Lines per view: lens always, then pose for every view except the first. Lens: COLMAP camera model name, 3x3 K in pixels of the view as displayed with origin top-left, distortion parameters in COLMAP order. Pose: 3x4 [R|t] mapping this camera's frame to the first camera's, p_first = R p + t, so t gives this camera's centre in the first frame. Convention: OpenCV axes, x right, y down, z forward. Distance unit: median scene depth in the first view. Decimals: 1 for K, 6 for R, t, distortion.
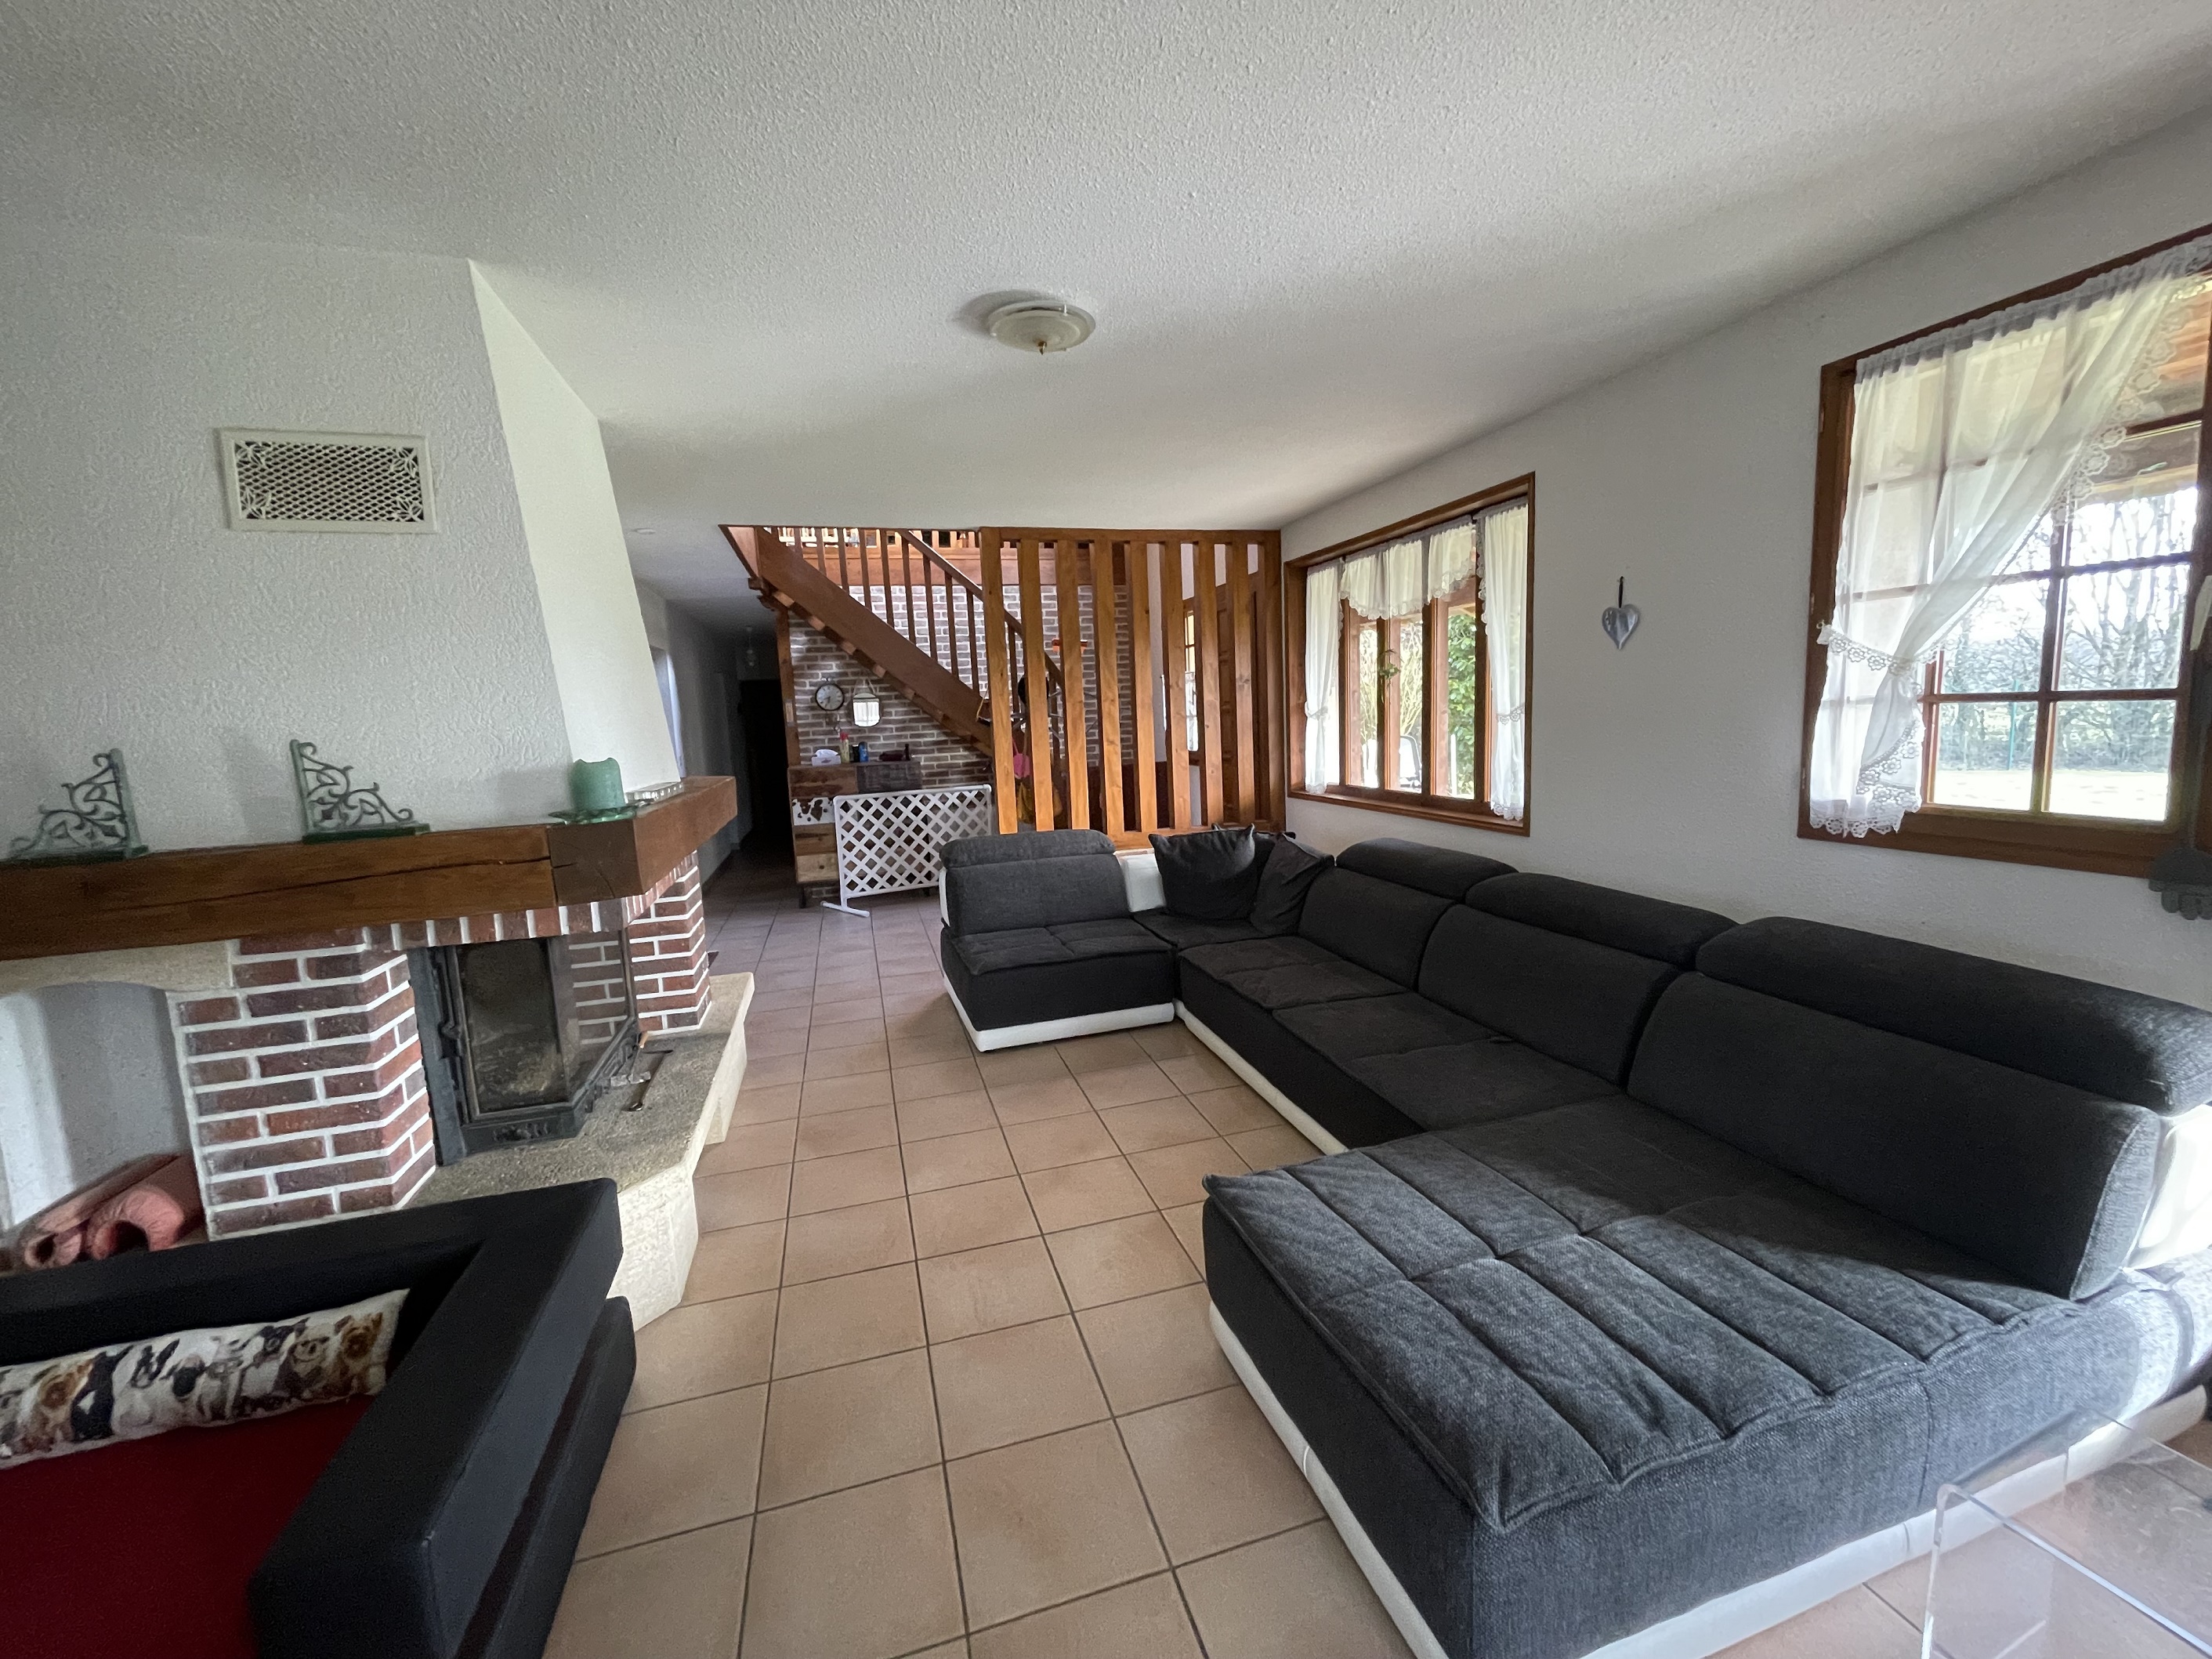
lens RADIAL K [[892.2, 0, 1111.6], [0, 892.2, 829.7], [0, 0, 1]] dist [-0.002114, -0.000151]
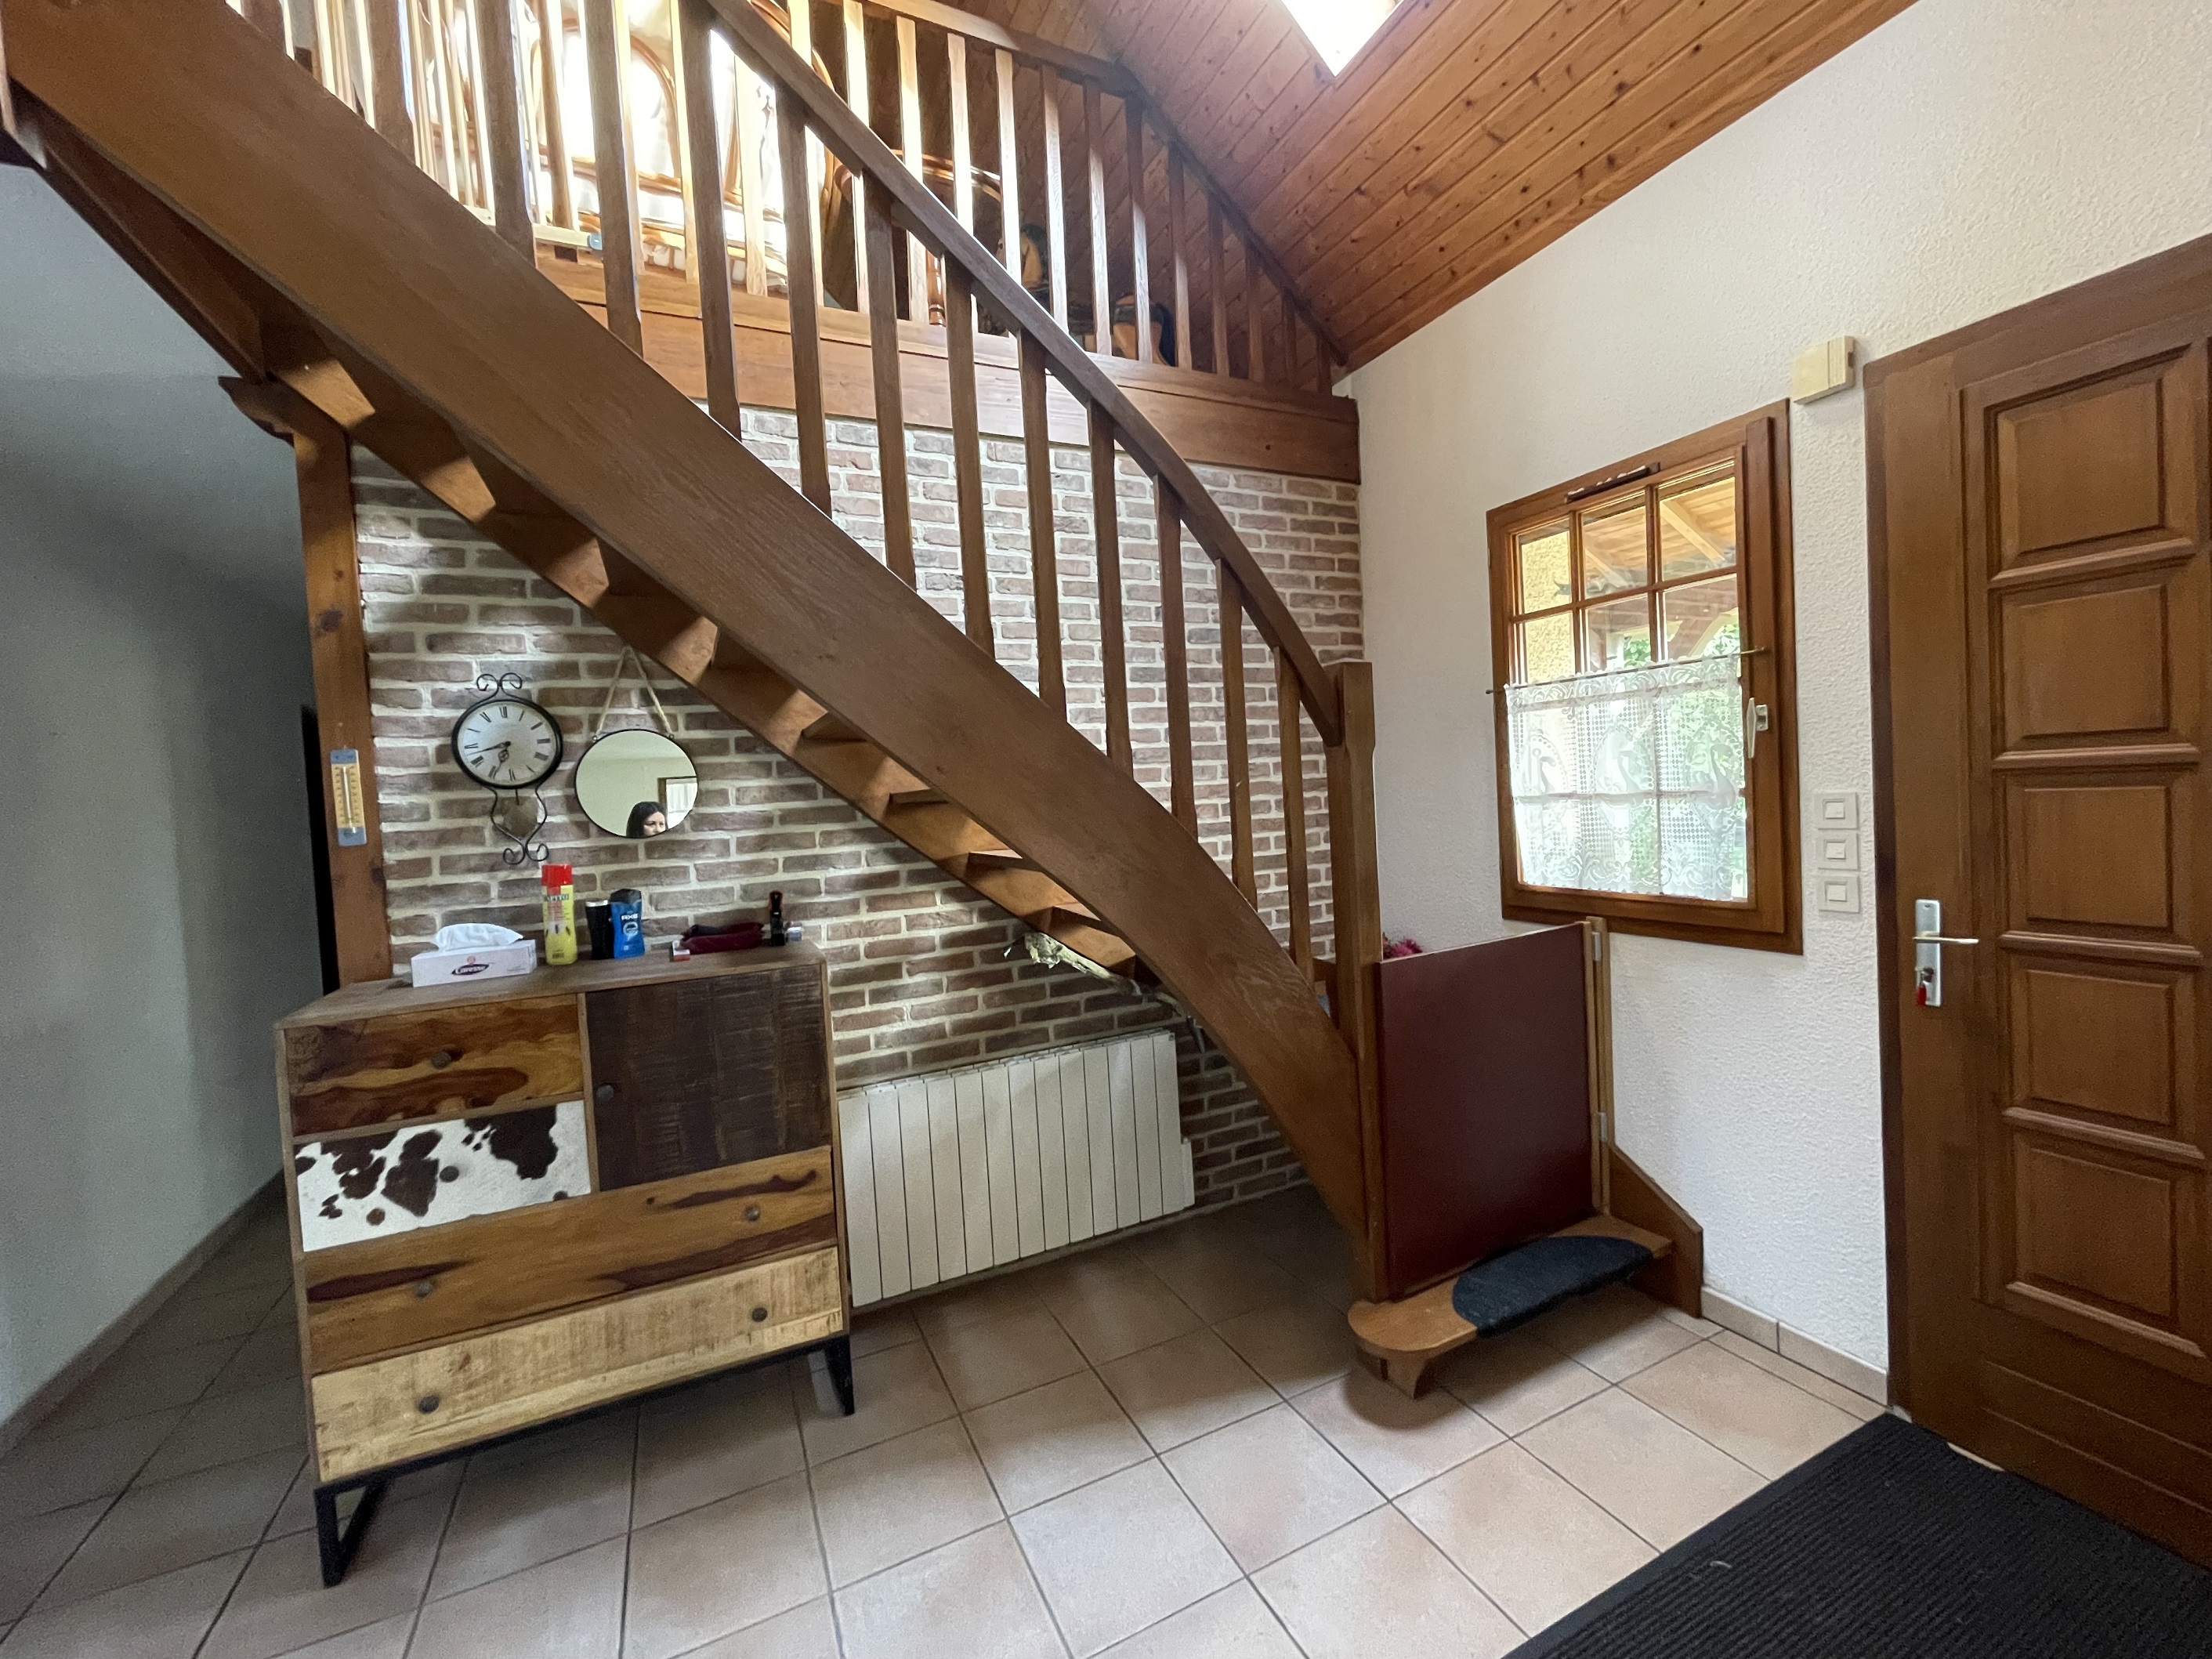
lens RADIAL K [[892.2, 0, 1102.6], [0, 892.2, 819.9], [0, 0, 1]] dist [-0.002114, -0.000151]
pose [[0.986424, -0.014118, 0.163608, -0.170309], [0.031637, 0.993972, -0.104973, -0.086076], [-0.161140, 0.108724, 0.980925, 0.681769]]
